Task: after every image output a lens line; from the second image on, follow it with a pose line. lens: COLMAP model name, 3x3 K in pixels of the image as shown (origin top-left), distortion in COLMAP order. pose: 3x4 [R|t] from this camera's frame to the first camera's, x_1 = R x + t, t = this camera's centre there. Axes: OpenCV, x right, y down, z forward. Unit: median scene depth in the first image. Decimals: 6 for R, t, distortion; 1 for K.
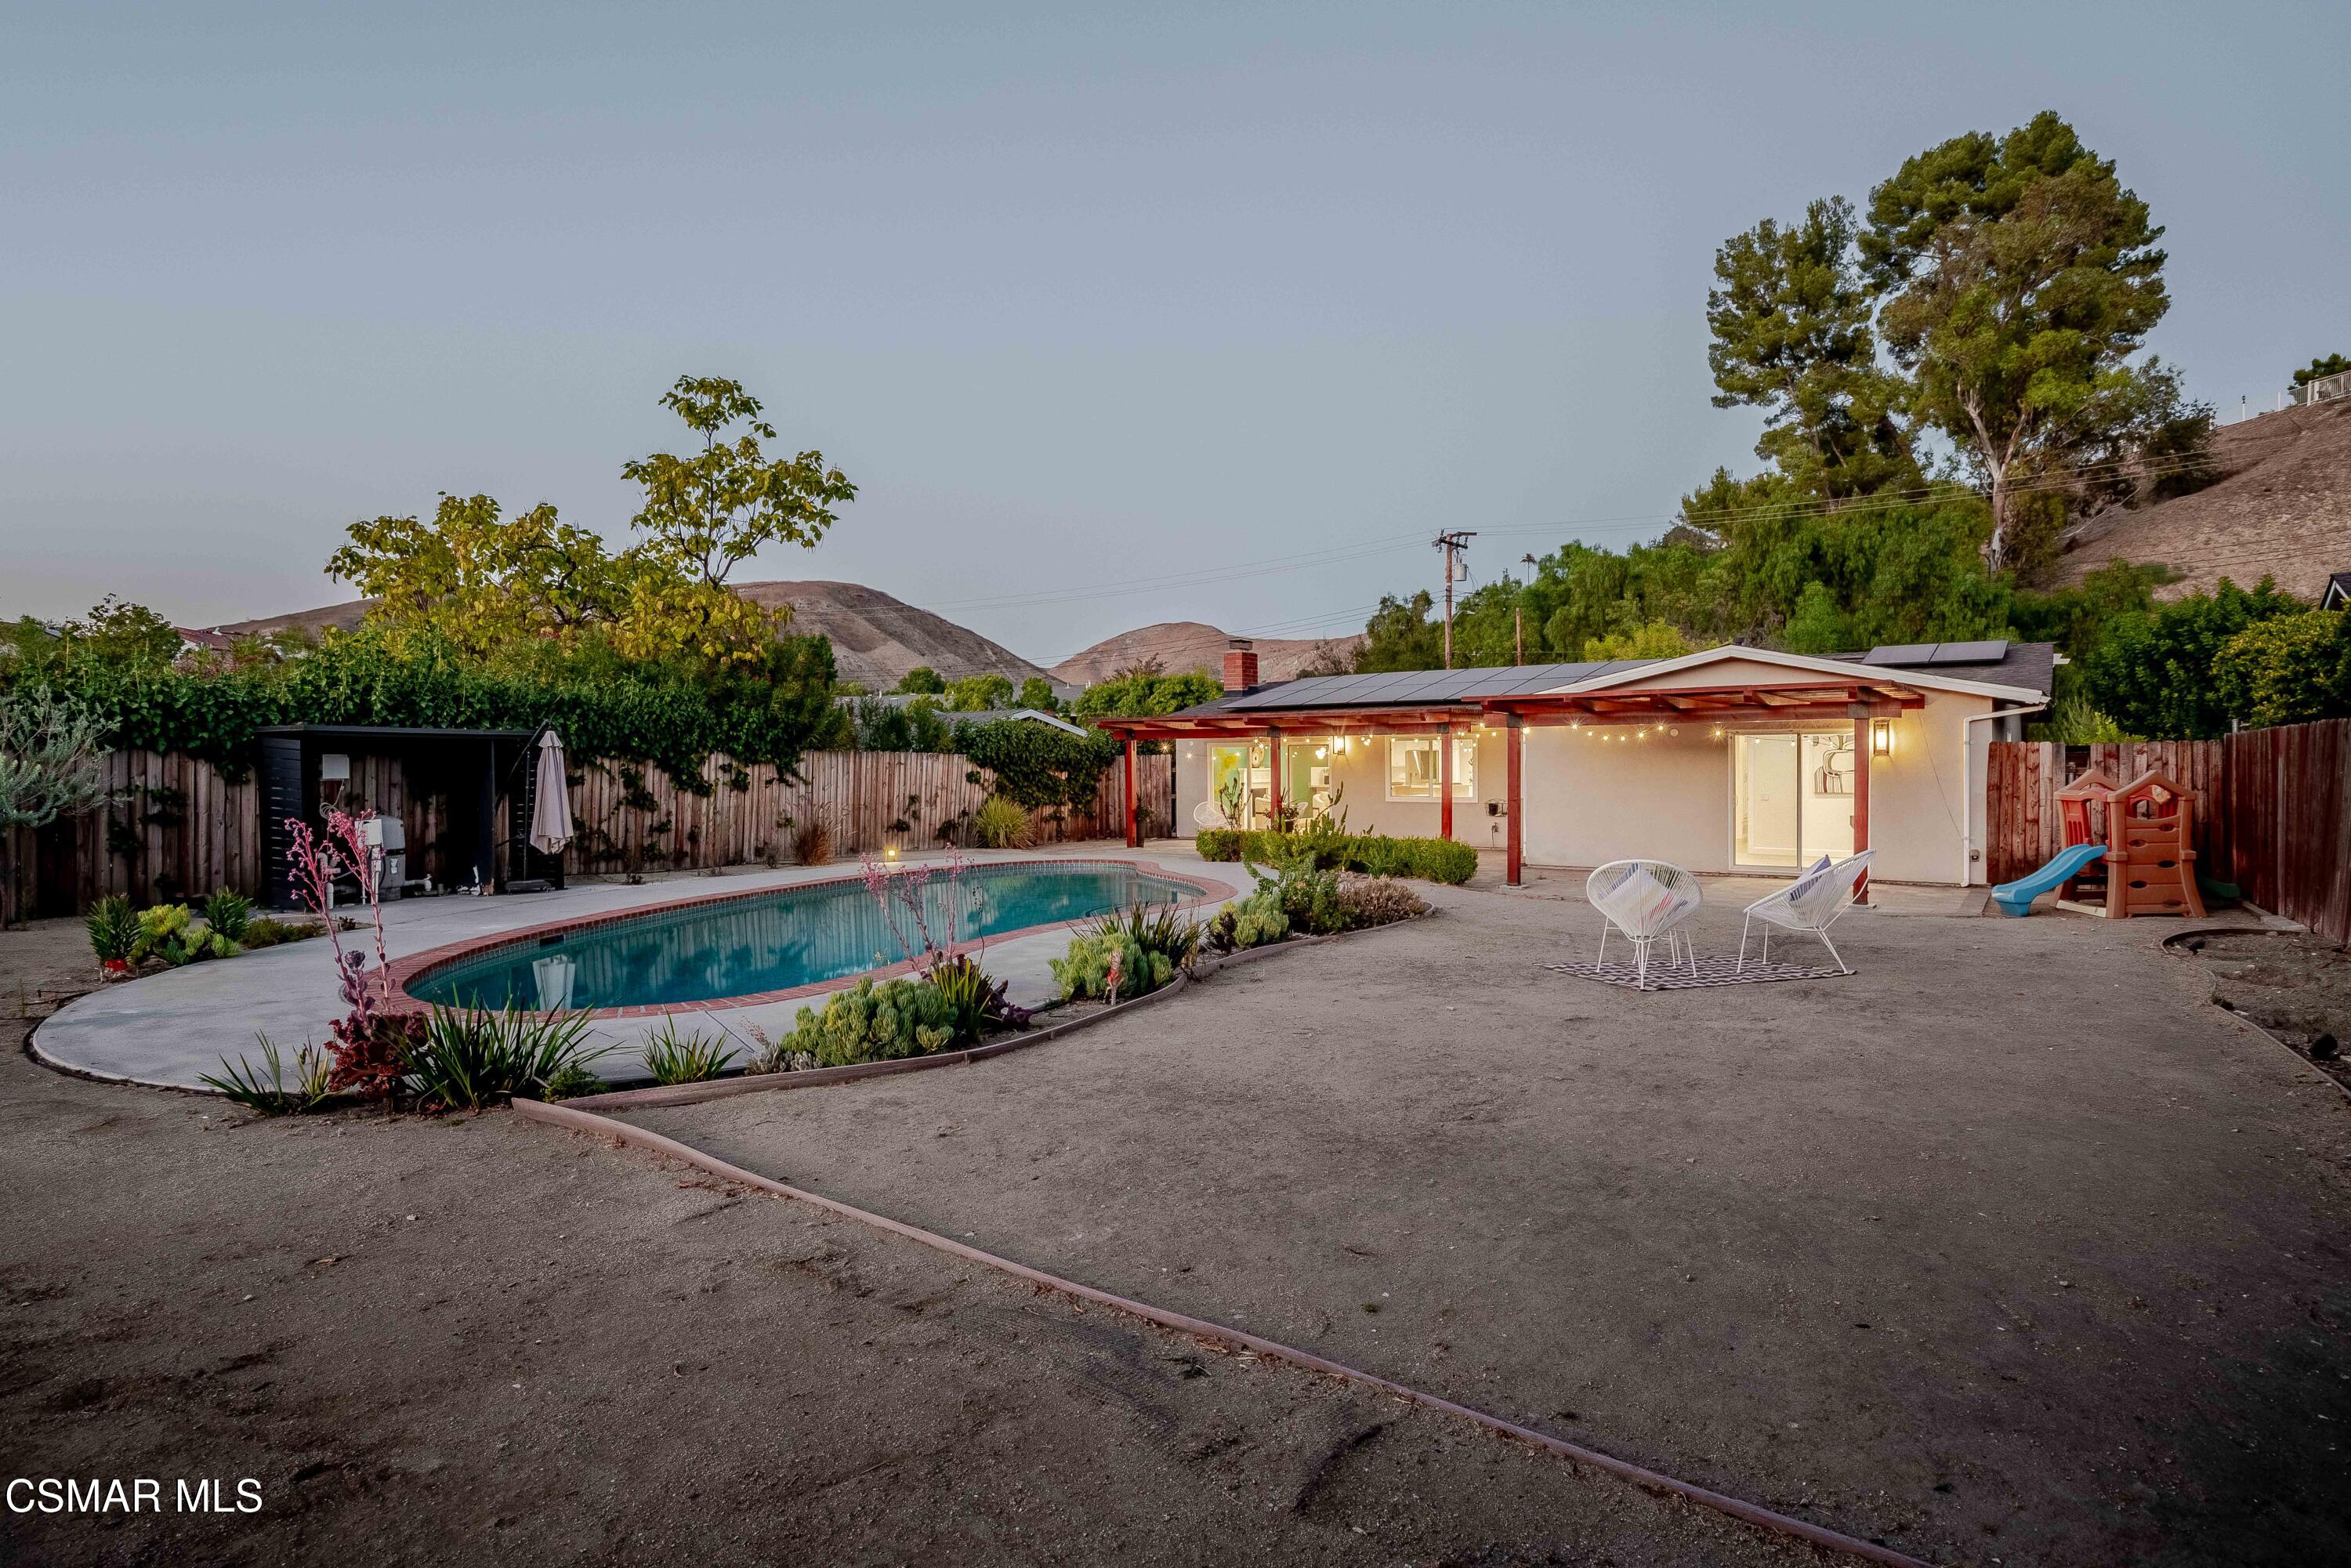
lens RADIAL K [[1262.3, 0, 1177.5], [0, 1262.3, 791.8], [0, 0, 1]] dist [-0.002372, 0.002773]
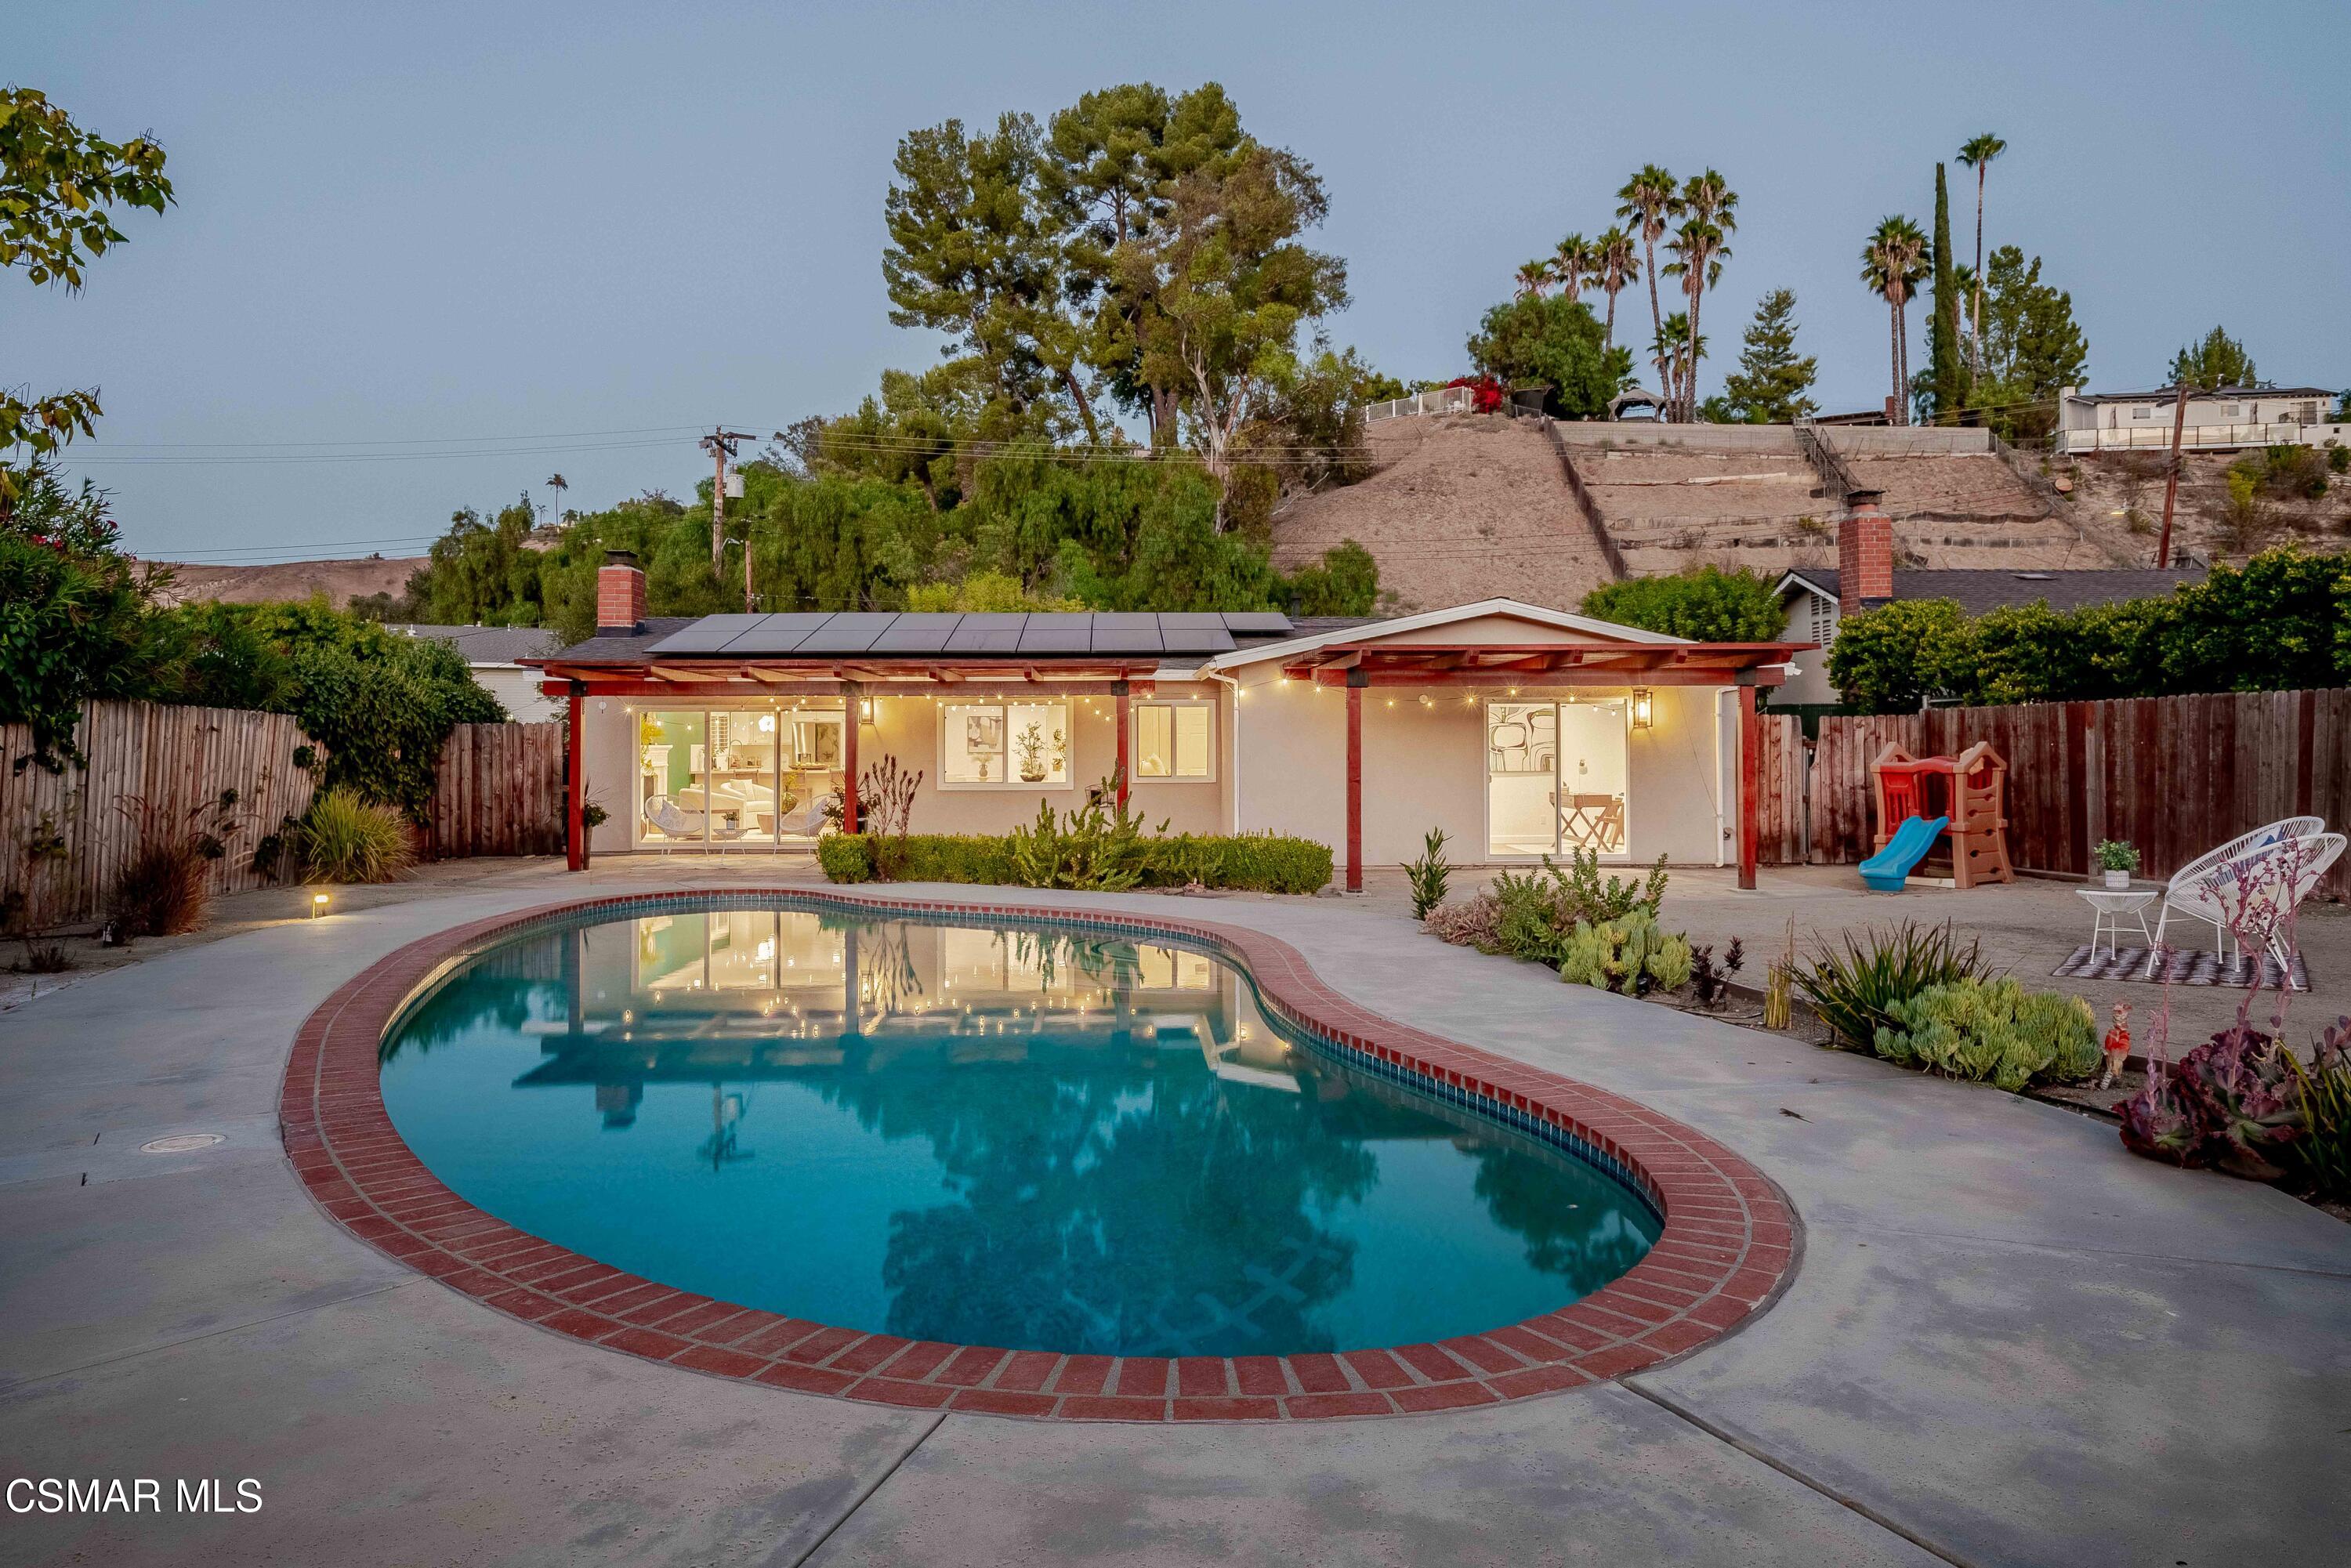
lens RADIAL K [[1588.5, 0, 1187.8], [0, 1588.5, 727.2], [0, 0, 1]] dist [-0.027688, 0.026235]
pose [[0.779433, 0.010466, 0.626398, -0.115013], [0.012342, 0.999410, -0.032056, 0.000983], [-0.626364, 0.032717, 0.778844, 0.087518]]
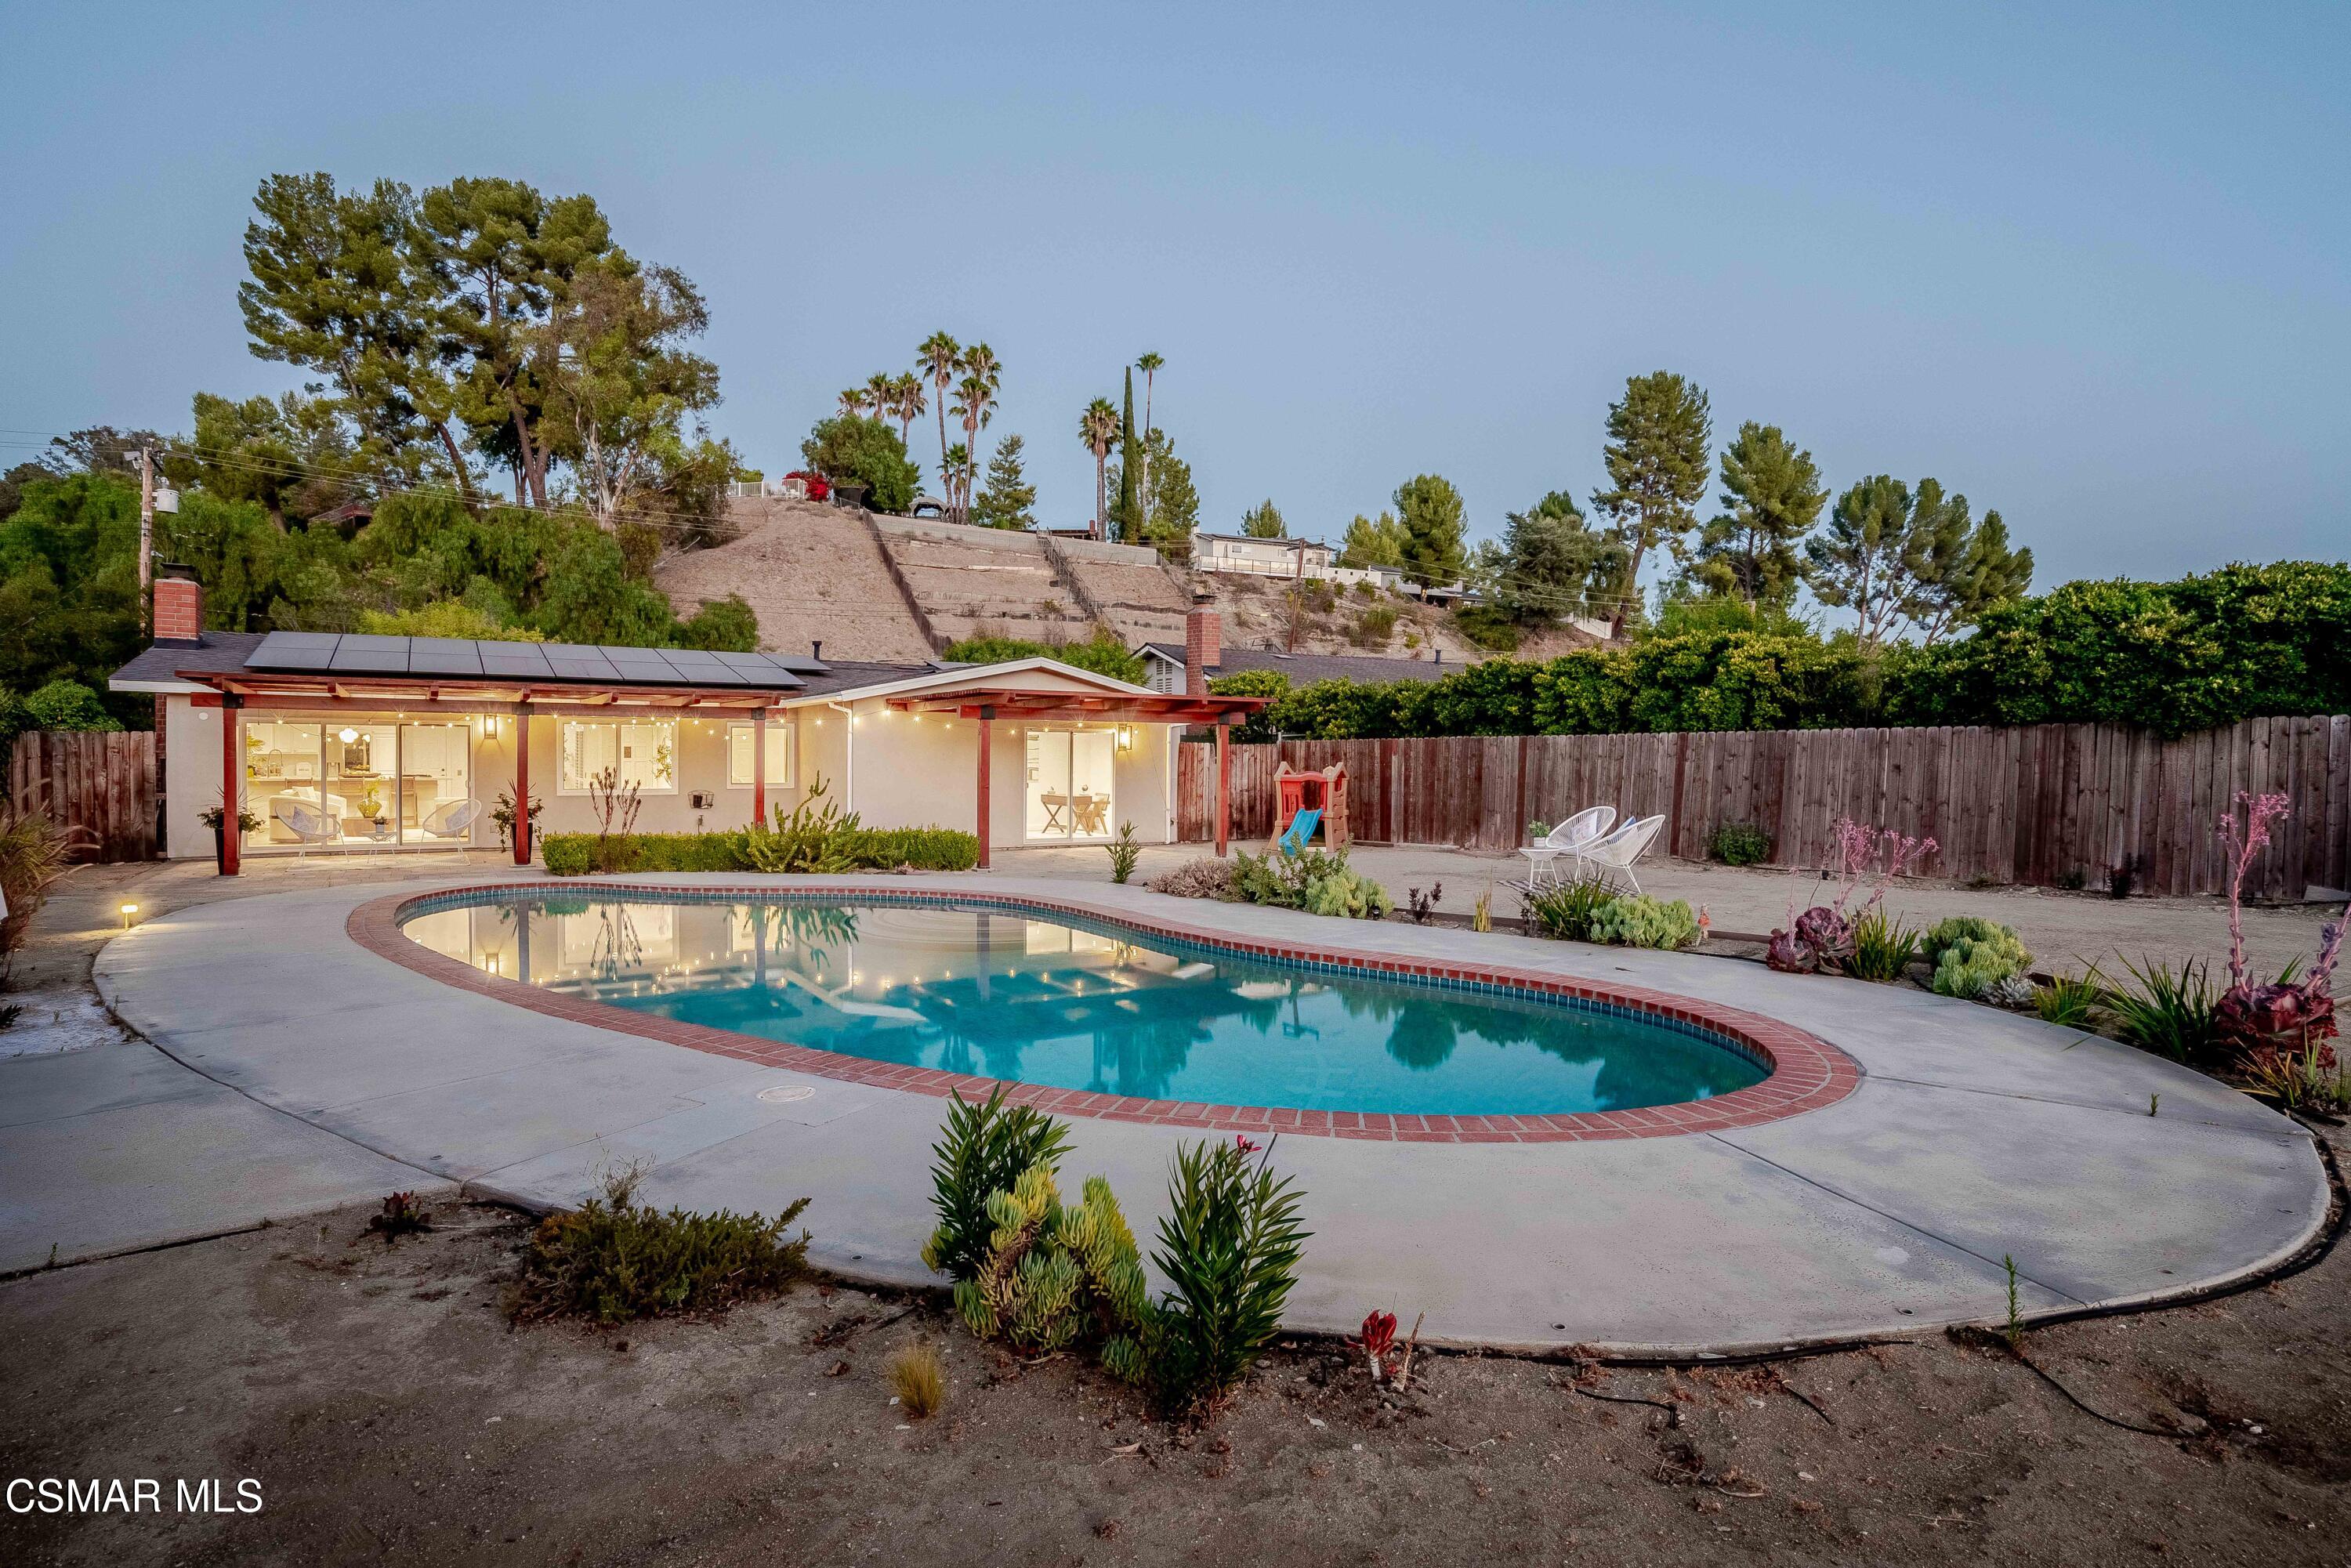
lens RADIAL K [[1193.9, 0, 1171.8], [0, 1193.9, 797.6], [0, 0, 1]] dist [-0.039525, 0.015618]
pose [[0.360557, -0.021828, 0.932482, -0.167617], [0.011016, 0.999756, 0.019143, -0.000641], [-0.932672, 0.003370, 0.360709, 0.137939]]
